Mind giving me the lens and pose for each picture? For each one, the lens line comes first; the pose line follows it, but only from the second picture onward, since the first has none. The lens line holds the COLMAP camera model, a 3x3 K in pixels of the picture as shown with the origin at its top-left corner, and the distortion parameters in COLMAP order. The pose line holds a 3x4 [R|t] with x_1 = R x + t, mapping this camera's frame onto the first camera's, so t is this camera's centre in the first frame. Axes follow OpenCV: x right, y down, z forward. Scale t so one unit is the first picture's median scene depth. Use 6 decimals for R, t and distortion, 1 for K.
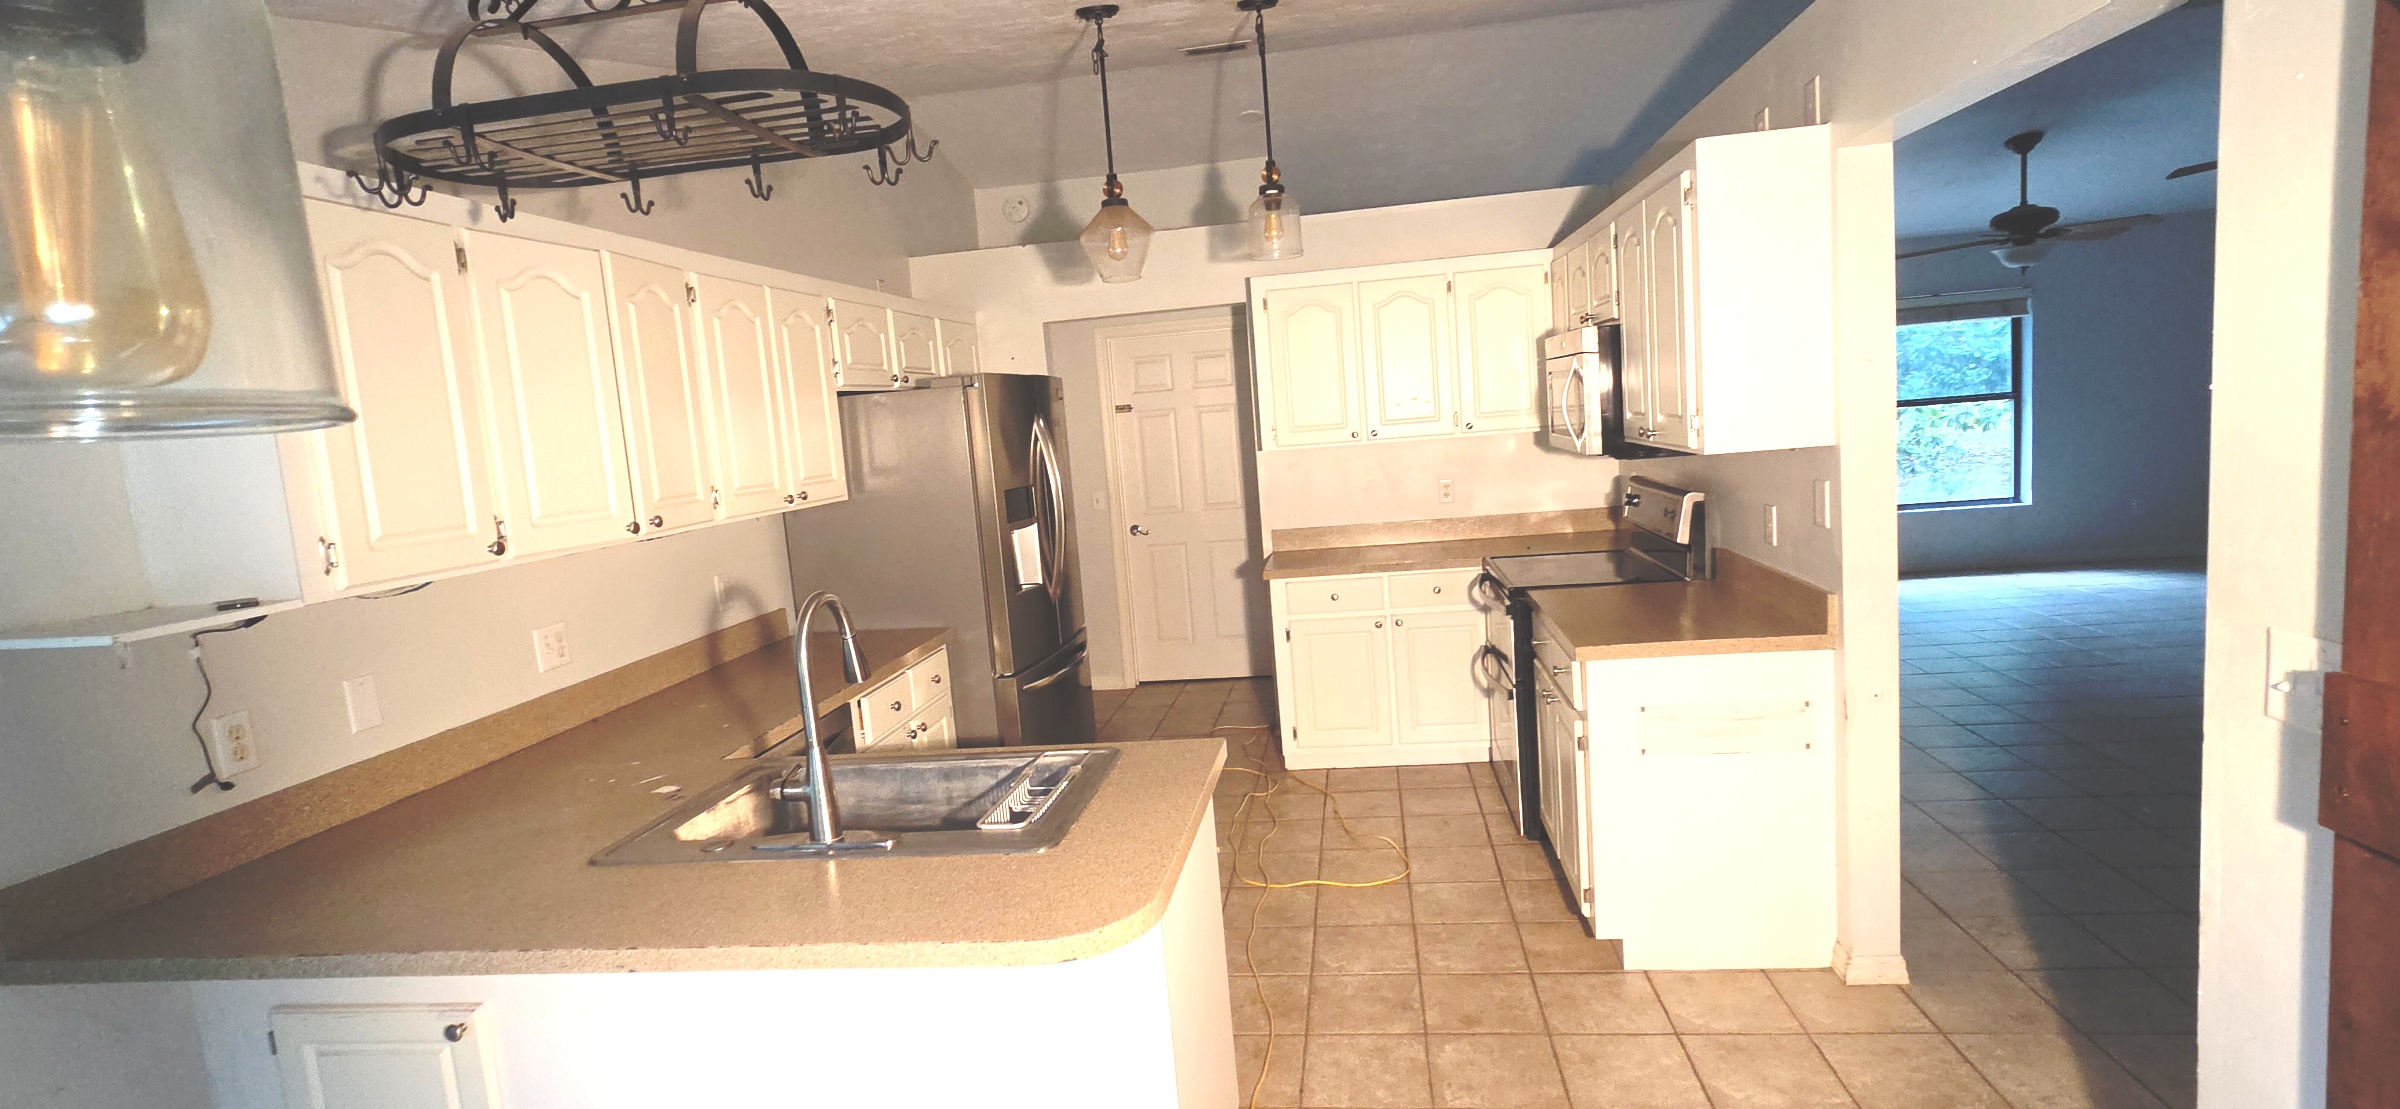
lens RADIAL K [[1137.8, 0, 1200.0], [0, 1137.8, 554.5], [0, 0, 1]] dist [0.003294, 0.000381]
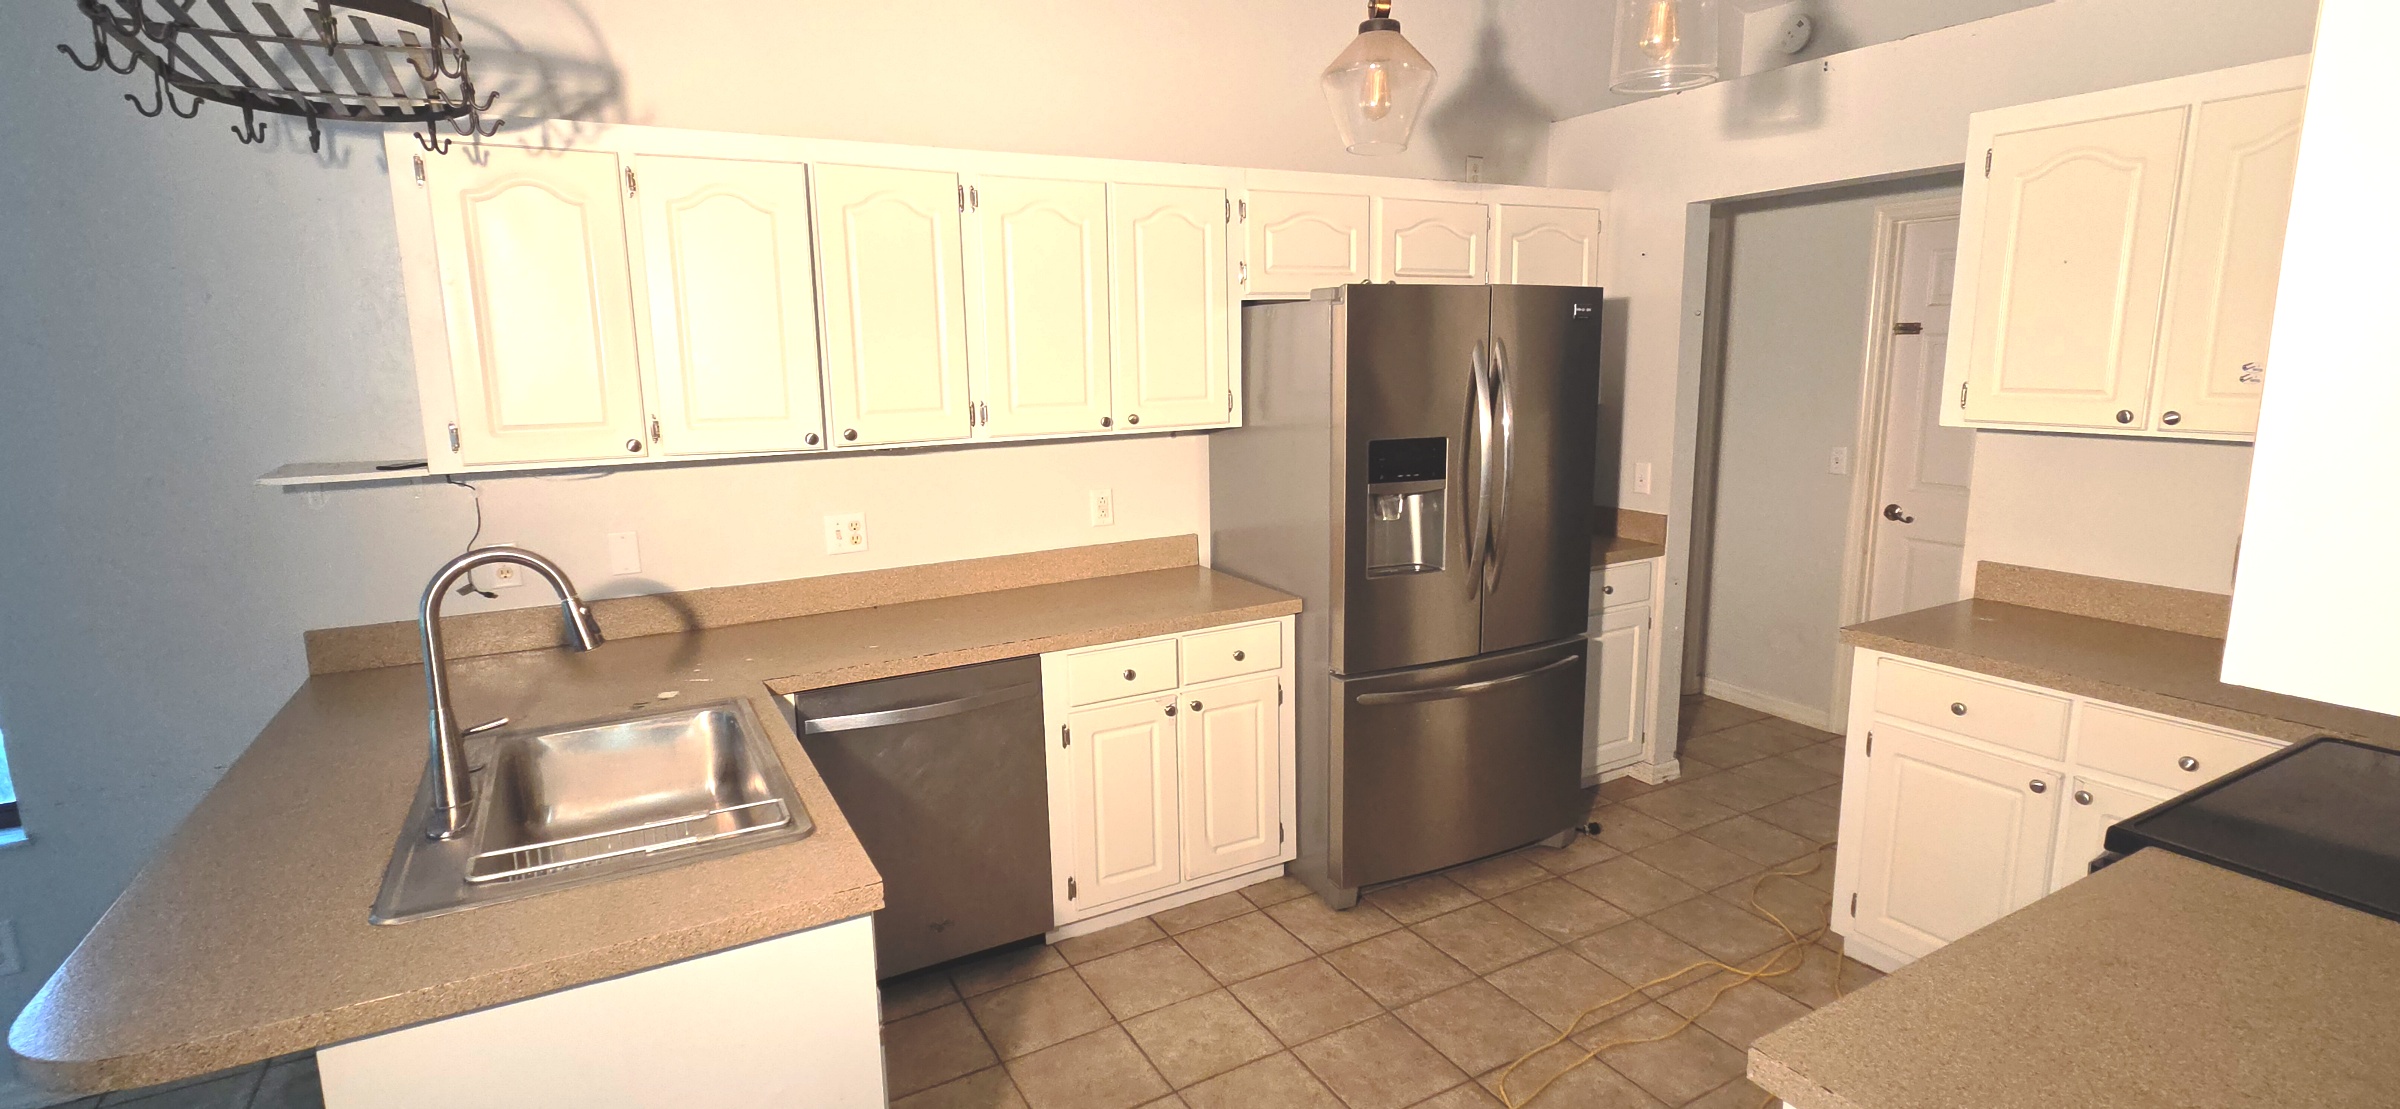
lens RADIAL K [[1137.8, 0, 1200.0], [0, 1137.8, 554.5], [0, 0, 1]] dist [0.003294, 0.000381]
pose [[0.601286, 0.212387, -0.770290, 0.401049], [-0.129236, 0.977184, 0.168552, -0.105852], [0.788513, -0.001798, 0.615015, 0.488521]]
